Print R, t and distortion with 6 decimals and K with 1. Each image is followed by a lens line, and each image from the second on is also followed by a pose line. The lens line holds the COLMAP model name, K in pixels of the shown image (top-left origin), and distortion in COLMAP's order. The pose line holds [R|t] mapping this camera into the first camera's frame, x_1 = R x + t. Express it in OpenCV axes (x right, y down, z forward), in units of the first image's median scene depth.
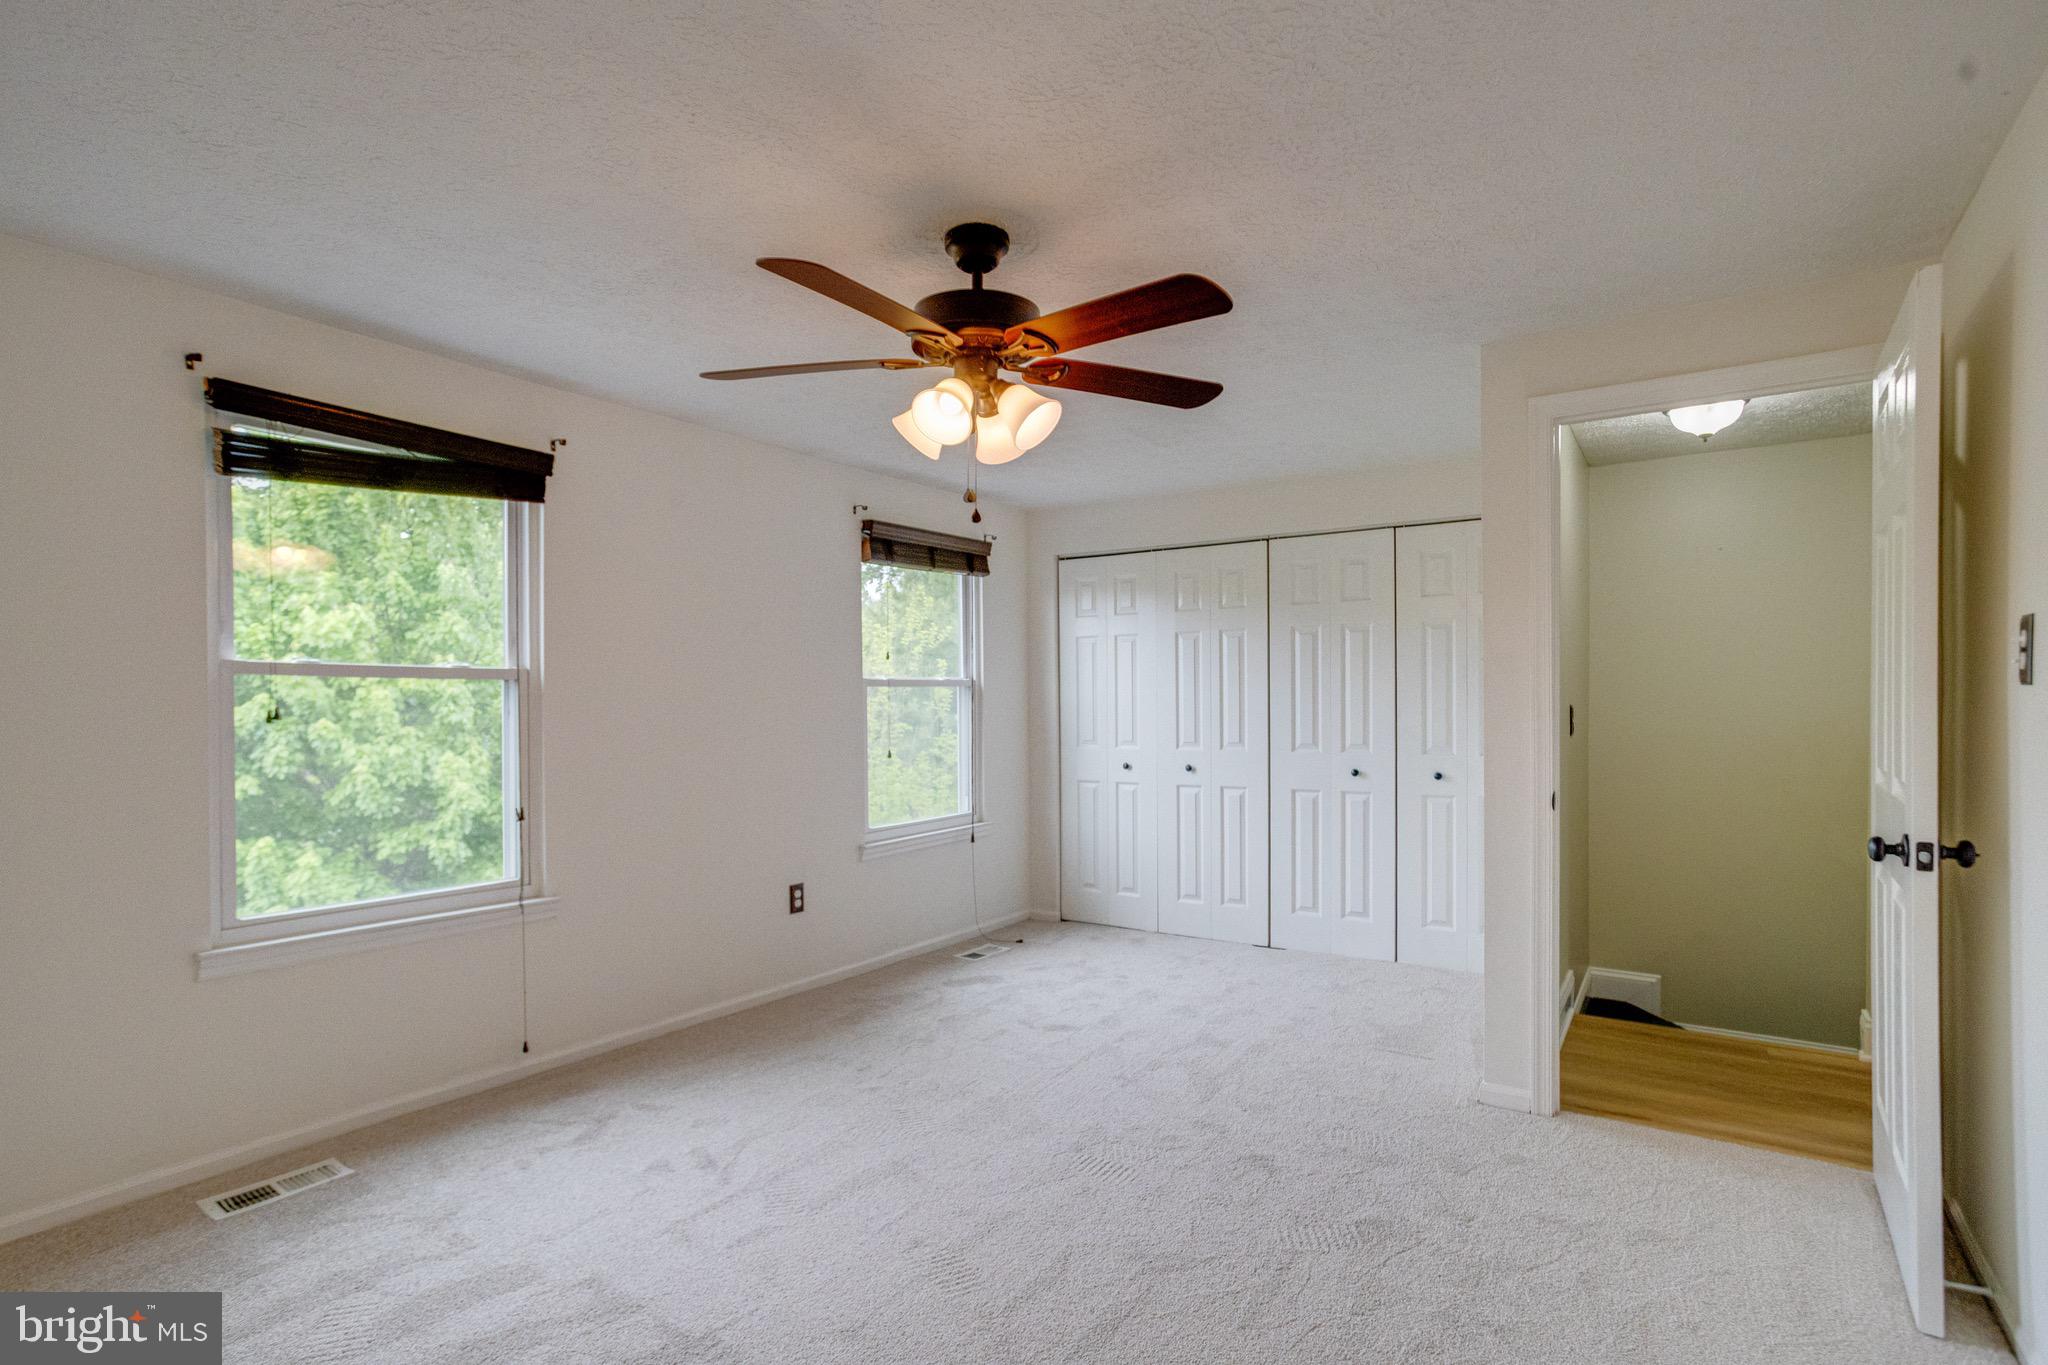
lens RADIAL K [[1033.0, 0, 1016.5], [0, 1033.0, 717.6], [0, 0, 1]] dist [-0.044507, 0.043430]
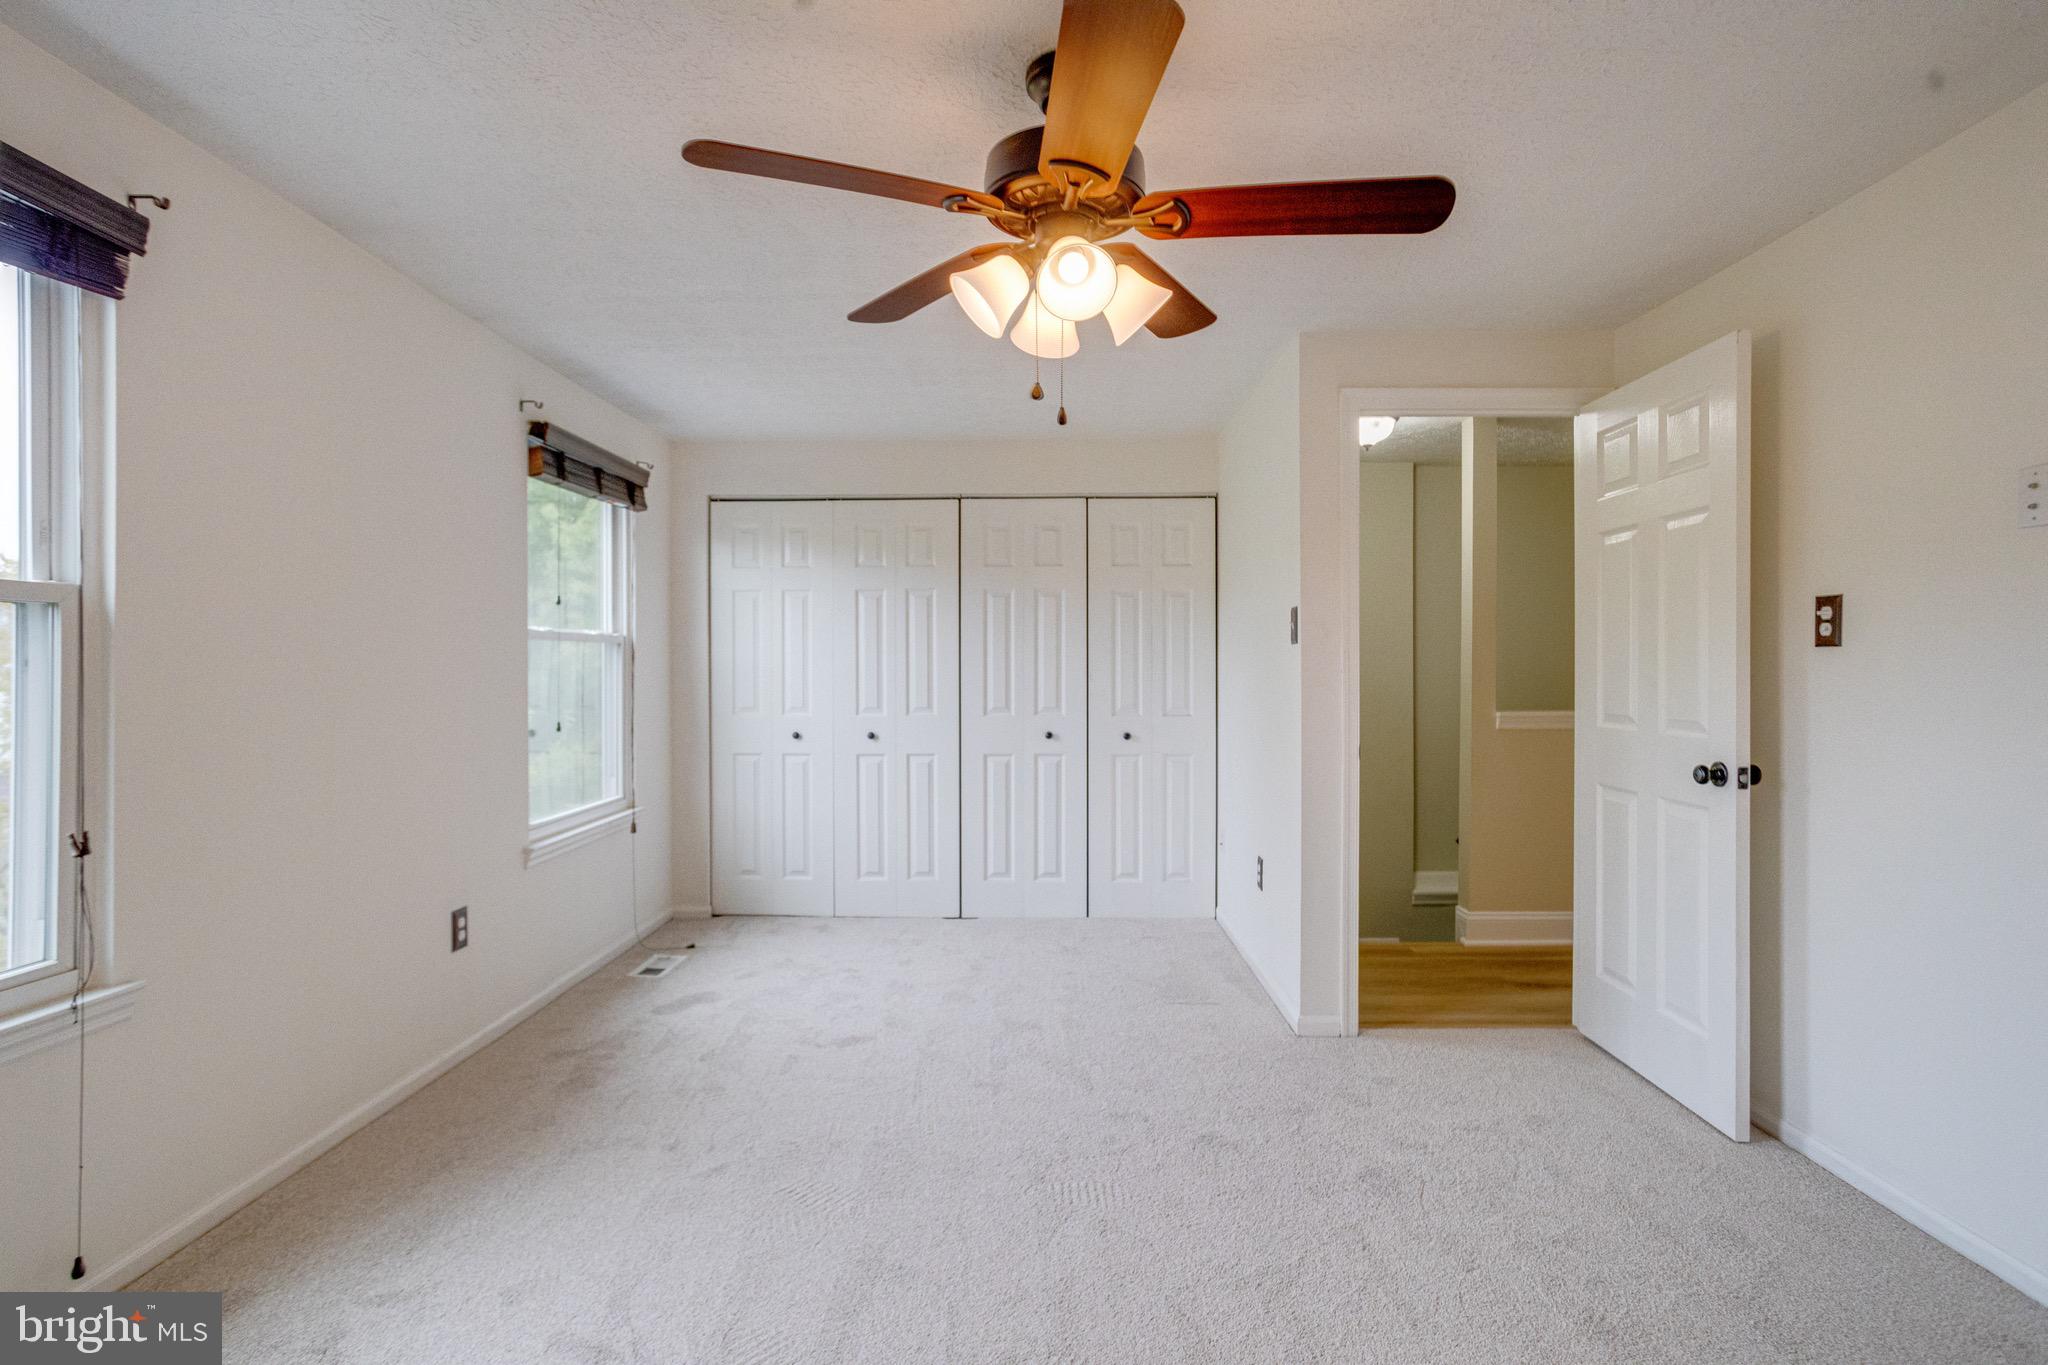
lens RADIAL K [[1010.0, 0, 1007.0], [0, 1010.0, 674.0], [0, 0, 1]] dist [-0.044746, 0.038986]
pose [[0.839520, 0.005952, 0.543297, -0.254651], [0.002703, 0.999882, -0.015130, 0.008333], [-0.543323, 0.014171, 0.839404, 0.189213]]
